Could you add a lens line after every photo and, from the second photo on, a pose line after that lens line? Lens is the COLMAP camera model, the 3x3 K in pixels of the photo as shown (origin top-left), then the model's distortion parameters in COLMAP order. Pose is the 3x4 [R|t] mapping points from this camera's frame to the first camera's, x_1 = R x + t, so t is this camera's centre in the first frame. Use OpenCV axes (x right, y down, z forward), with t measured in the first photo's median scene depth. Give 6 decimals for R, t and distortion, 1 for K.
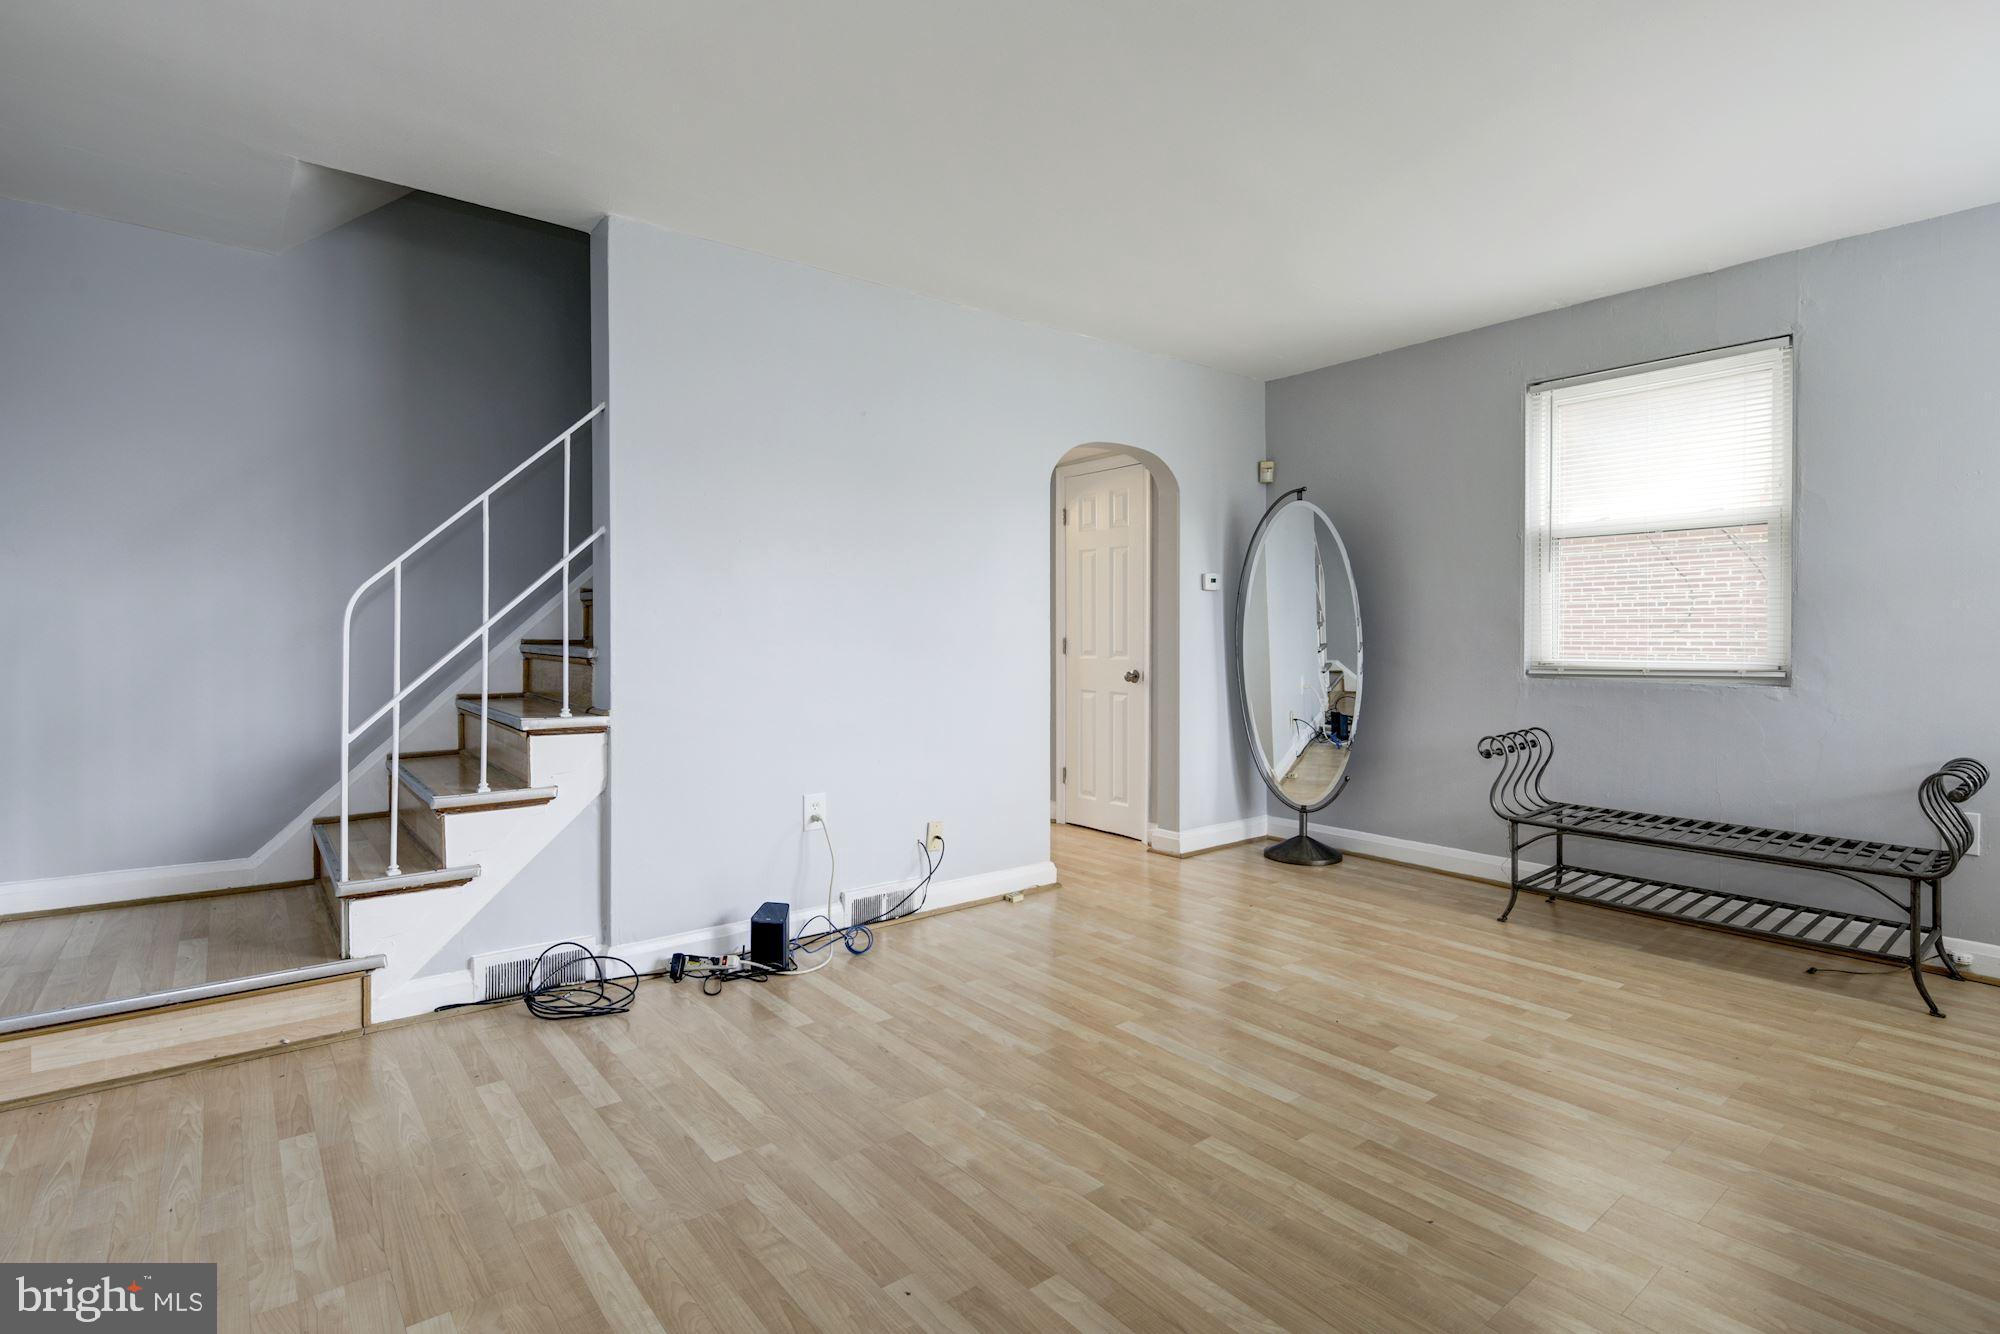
lens RADIAL K [[973.9, 0, 1001.3], [0, 973.9, 634.2], [0, 0, 1]] dist [0.002209, -0.000609]
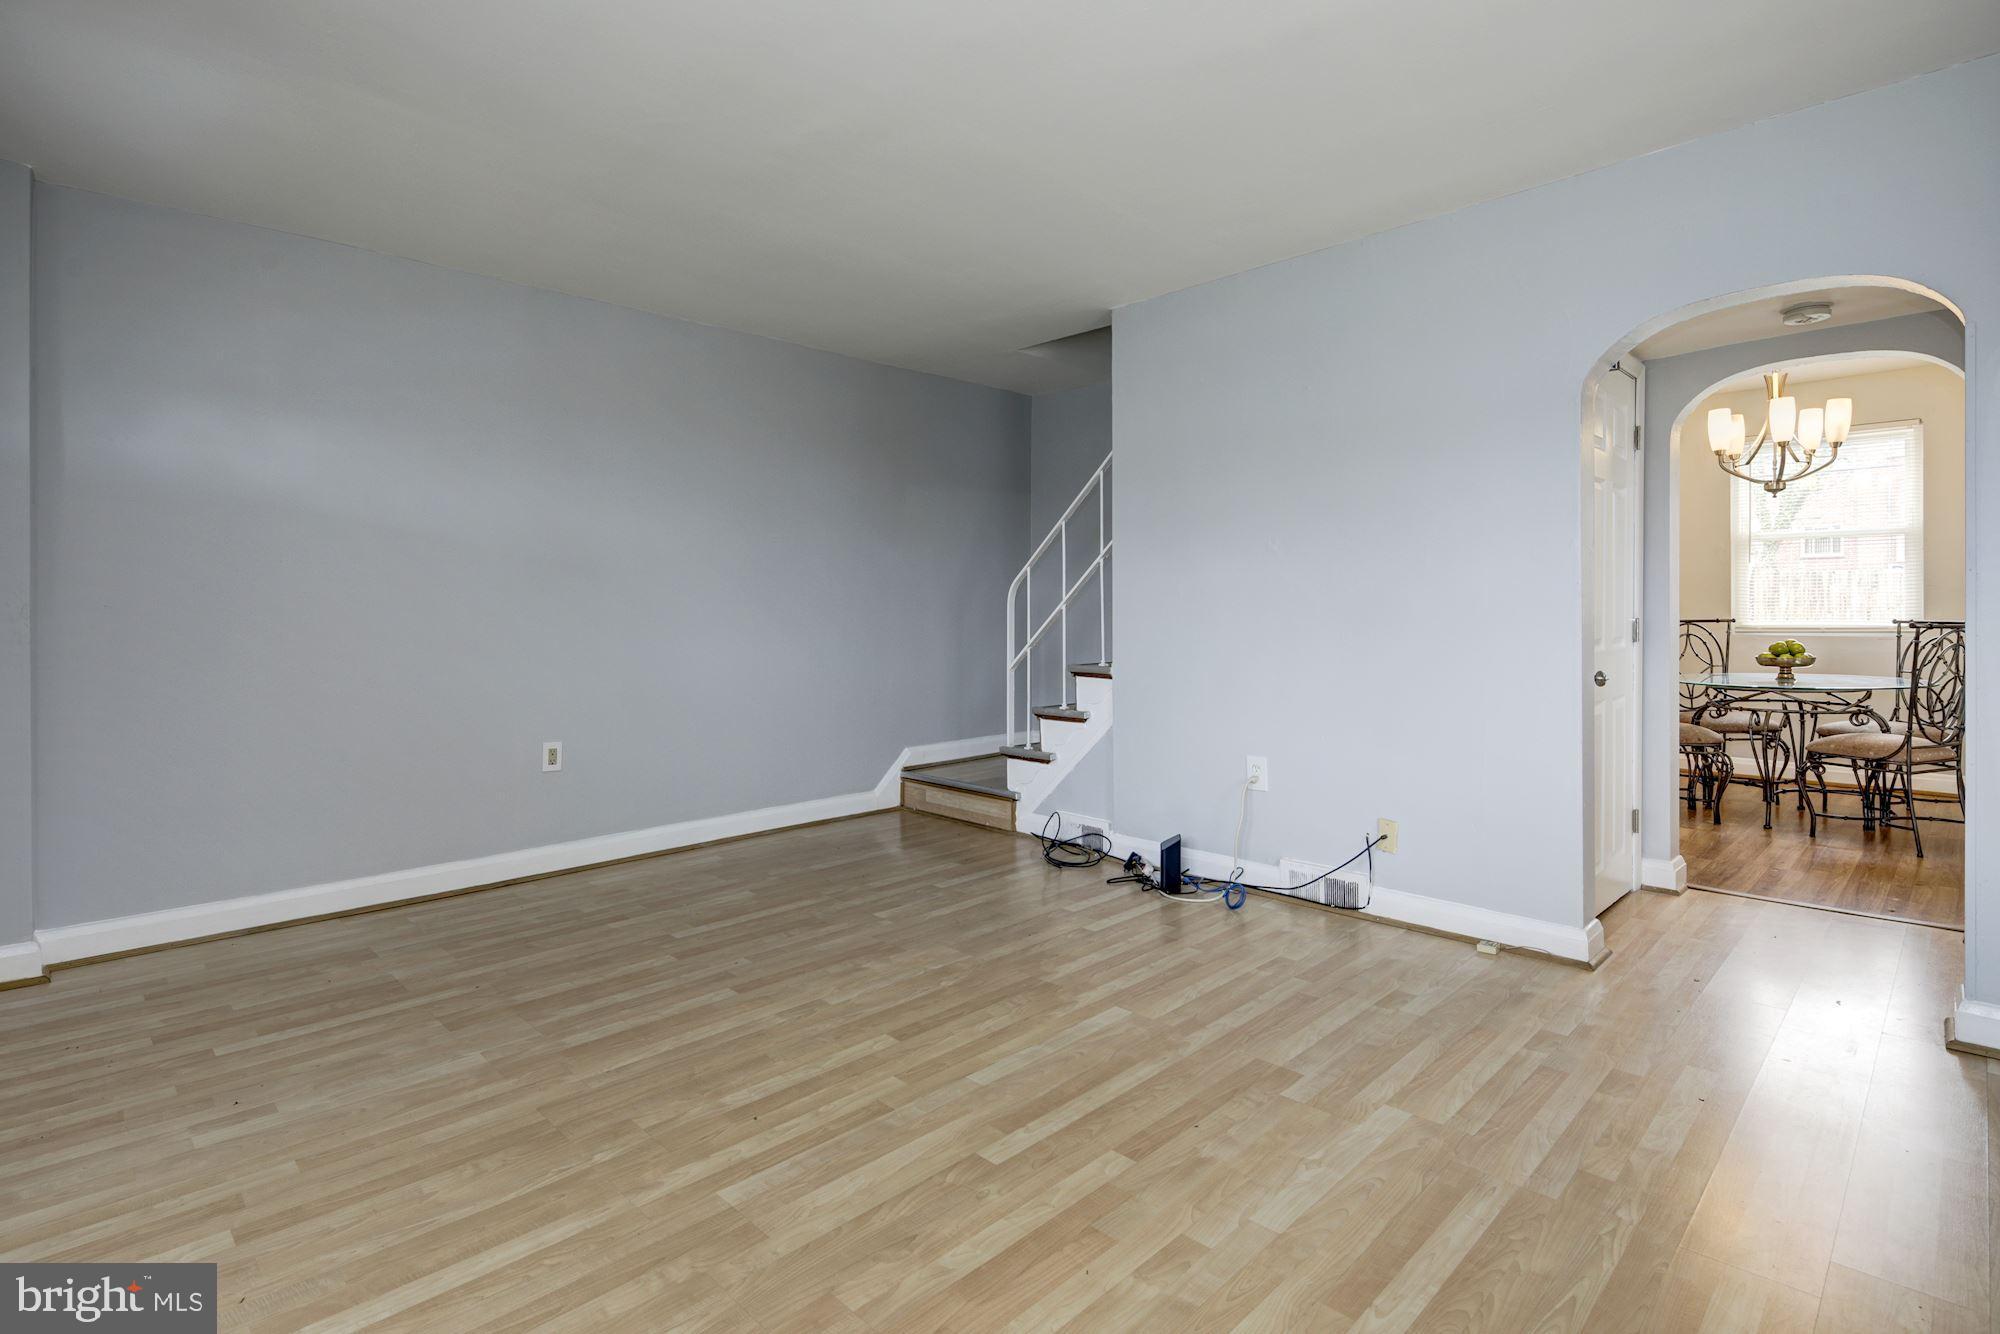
lens RADIAL K [[970.0, 0, 1000.0], [0, 970.0, 610.0], [0, 0, 1]] dist [-0.000954, -0.000399]
pose [[0.106161, 0.000651, -0.994349, 1.125647], [0.005653, 0.999983, 0.001258, -0.001066], [0.994333, -0.005754, 0.106156, 0.813892]]
